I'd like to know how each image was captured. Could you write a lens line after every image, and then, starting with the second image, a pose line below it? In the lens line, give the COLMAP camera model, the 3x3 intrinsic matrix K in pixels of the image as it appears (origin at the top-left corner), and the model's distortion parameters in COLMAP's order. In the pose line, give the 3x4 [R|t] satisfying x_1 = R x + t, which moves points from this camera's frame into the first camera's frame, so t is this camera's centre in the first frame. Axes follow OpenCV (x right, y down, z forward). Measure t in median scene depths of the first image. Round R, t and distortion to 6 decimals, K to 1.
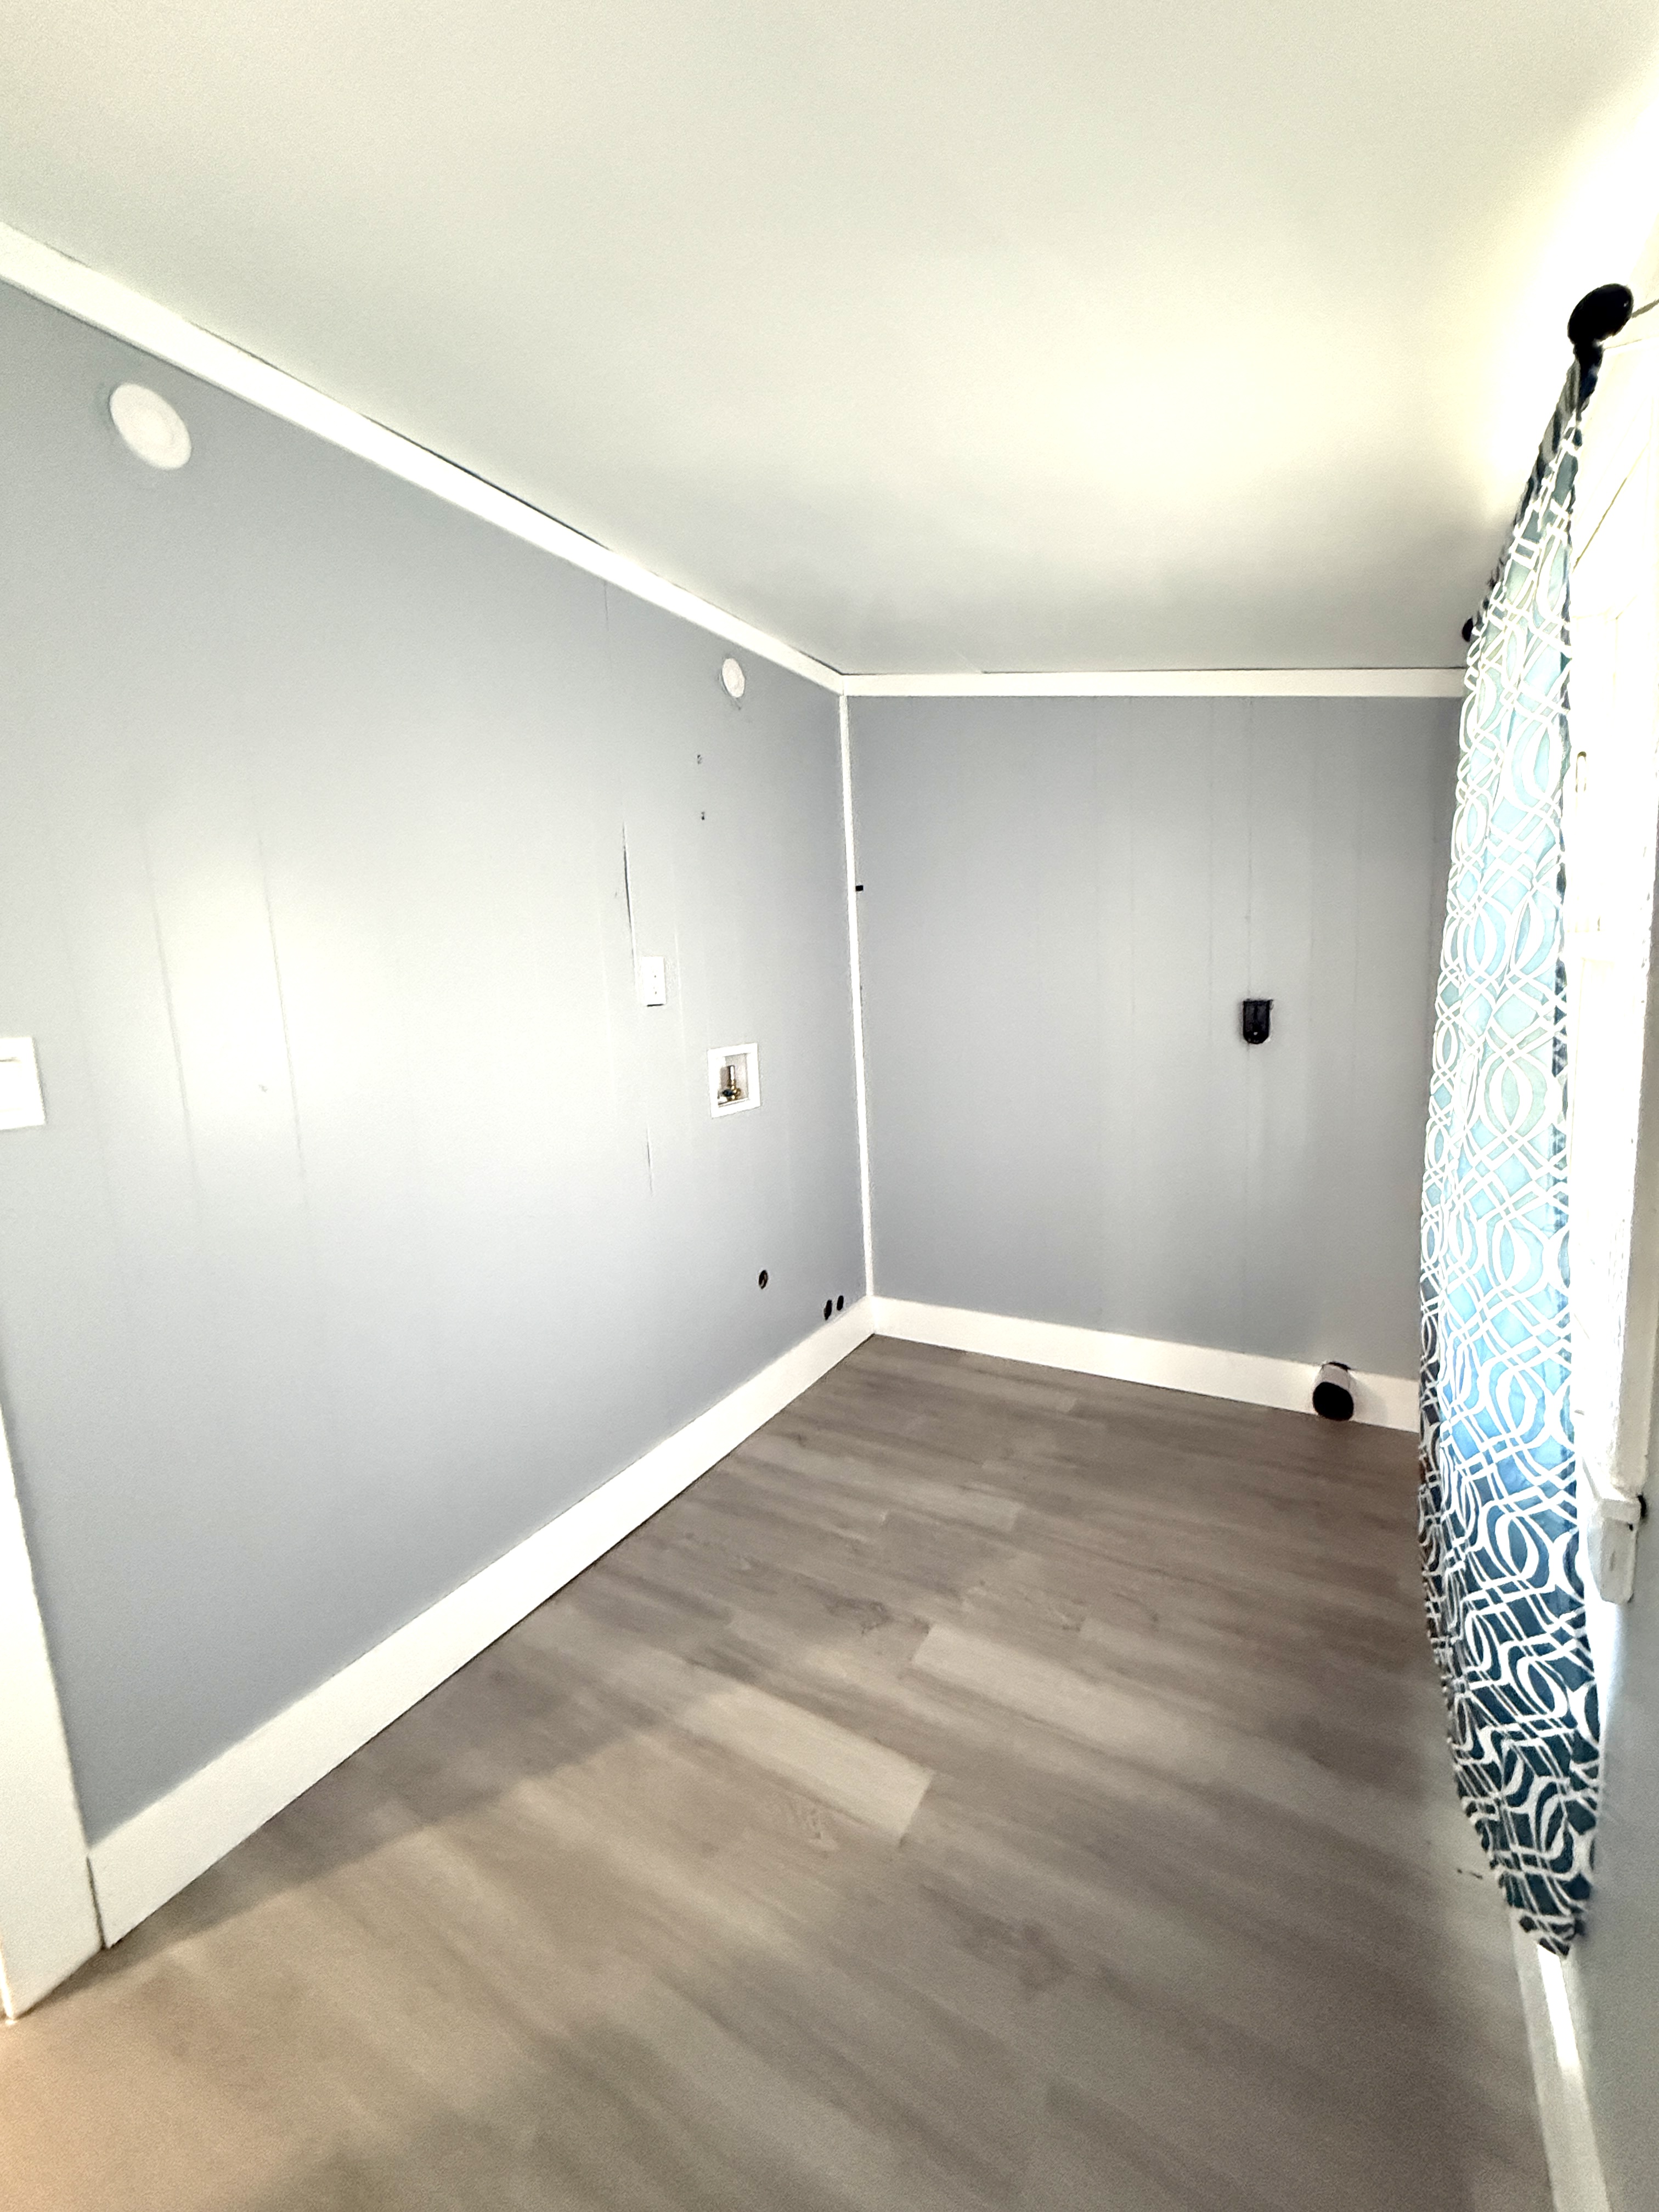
lens RADIAL K [[886.9, 0, 824.1], [0, 886.9, 1103.7], [0, 0, 1]] dist [0.001567, -0.000001]
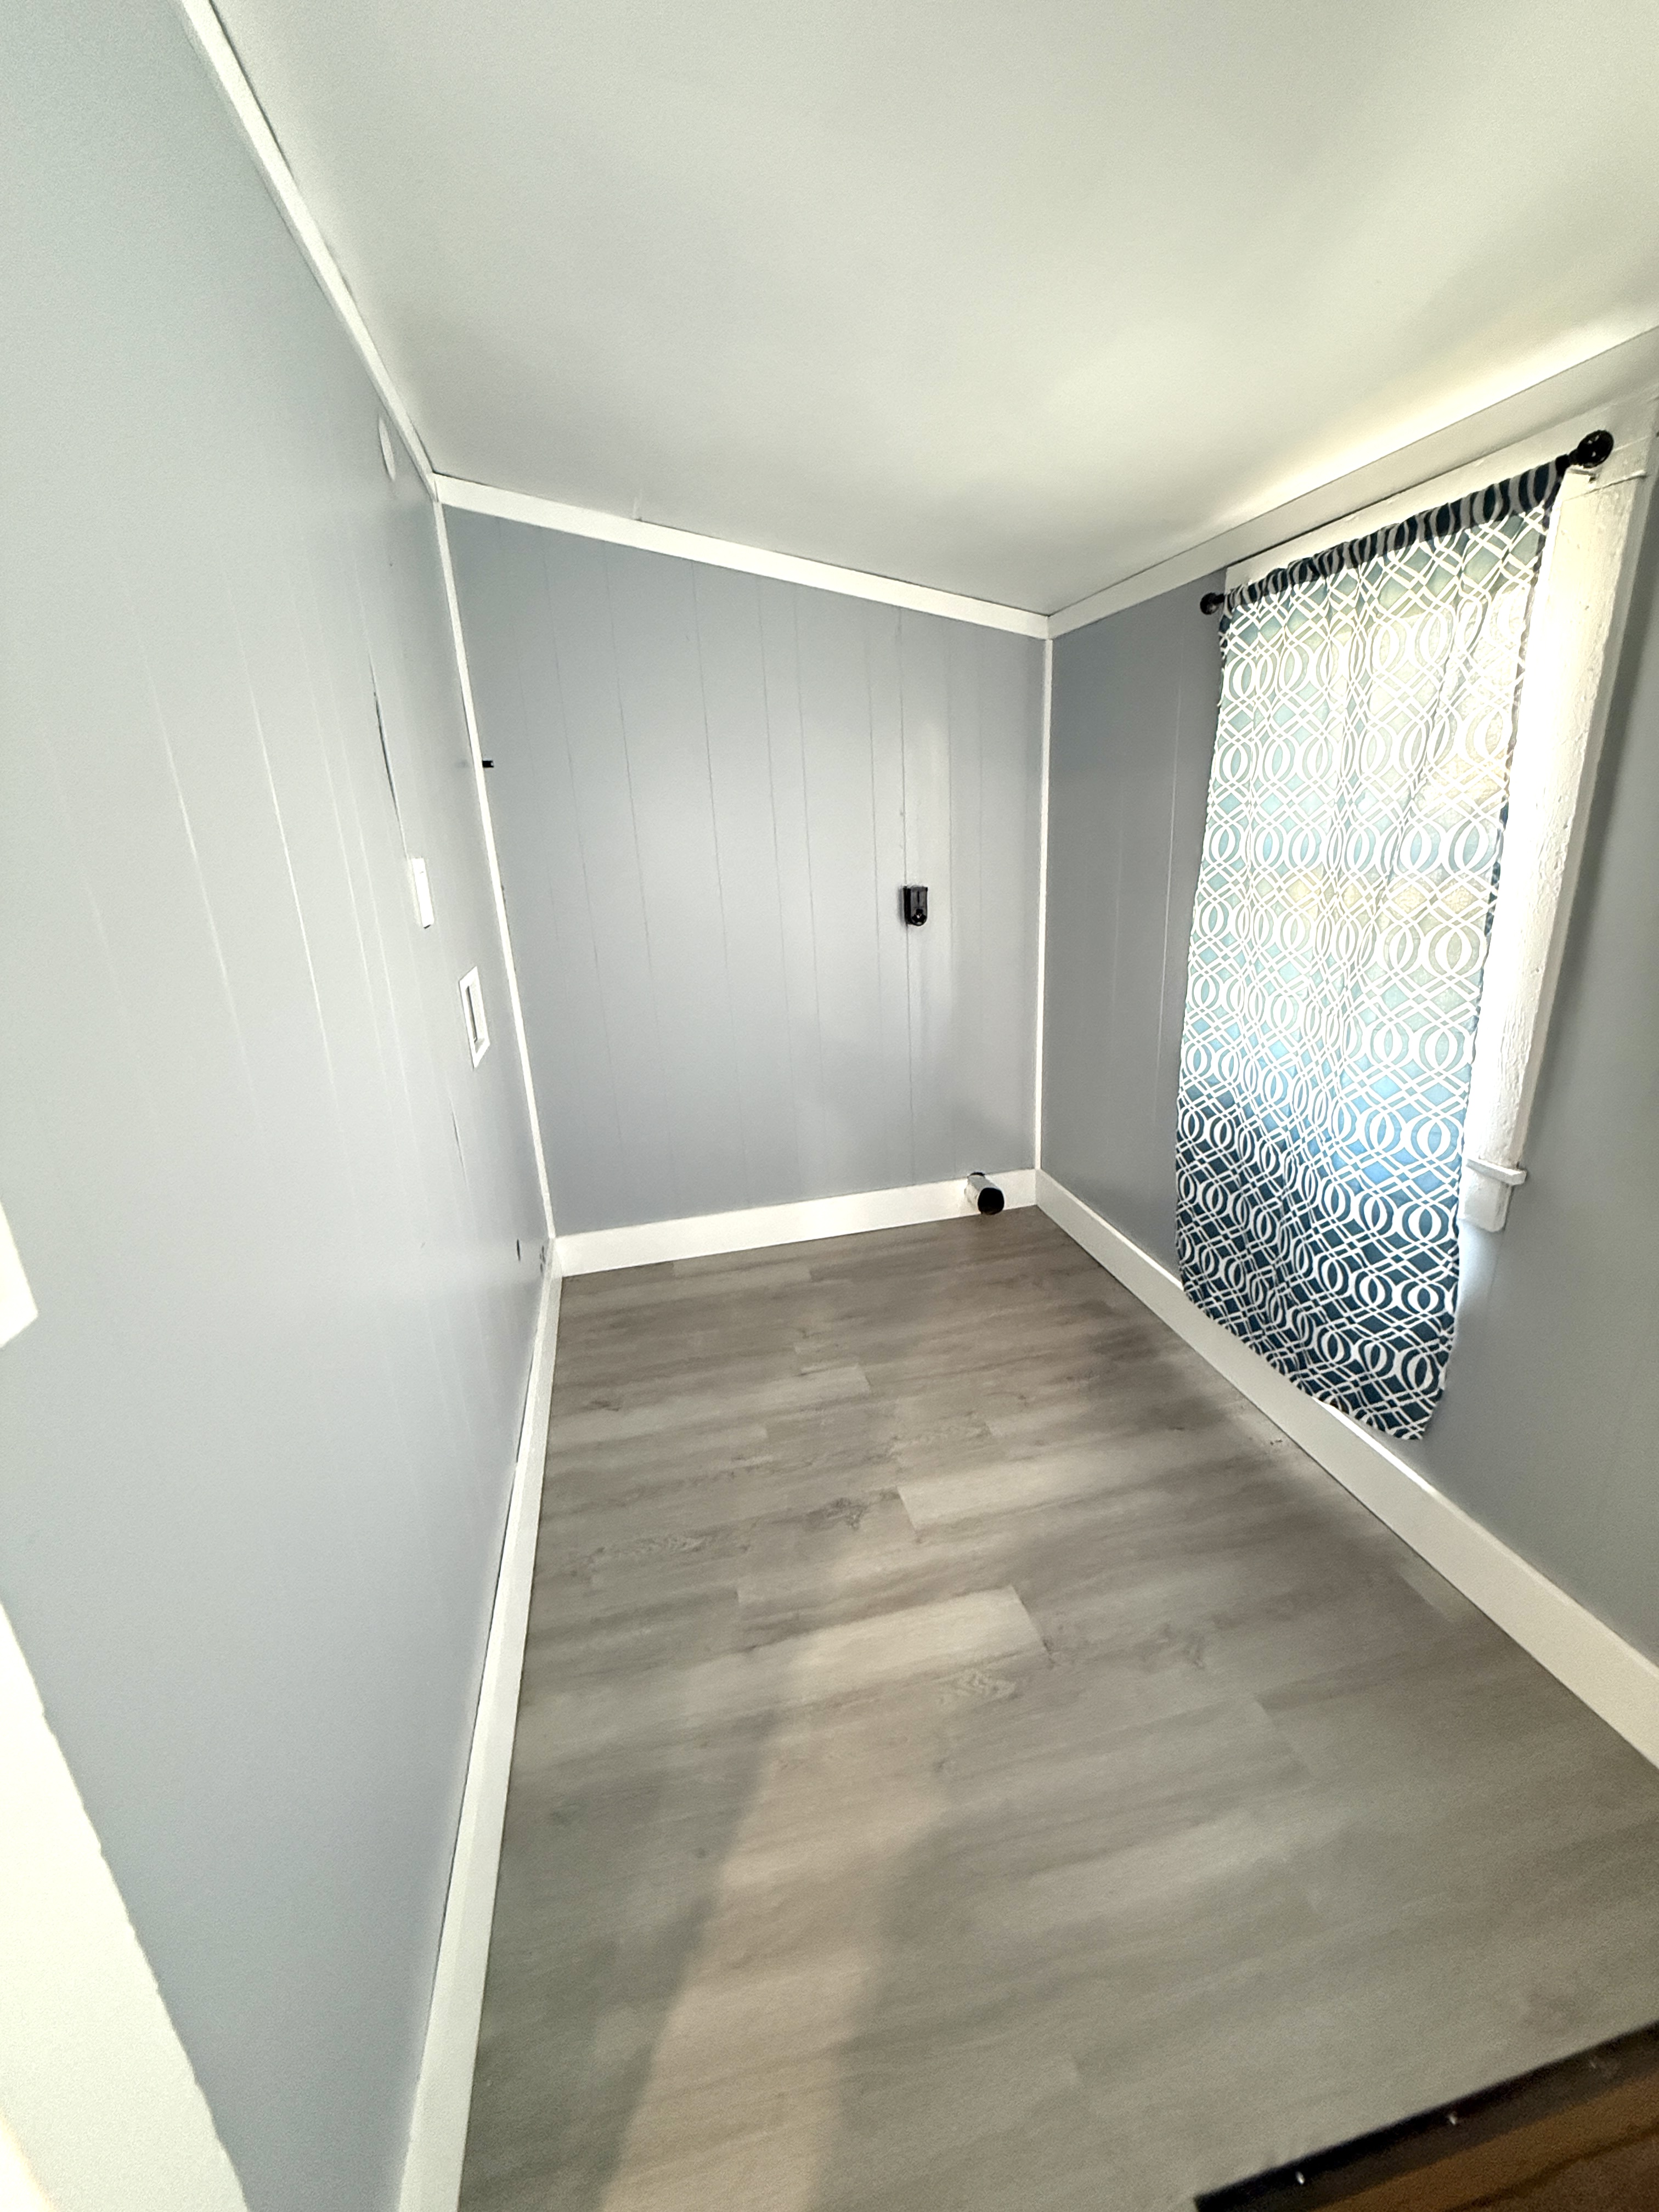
lens RADIAL K [[887.5, 0, 829.5], [0, 887.5, 1106.0], [0, 0, 1]] dist [0.001090, 0.000407]
pose [[0.722047, -0.200827, 0.662055, -0.544011], [0.113594, 0.978369, 0.172890, -0.065839], [-0.682455, -0.049630, 0.729241, 0.280376]]
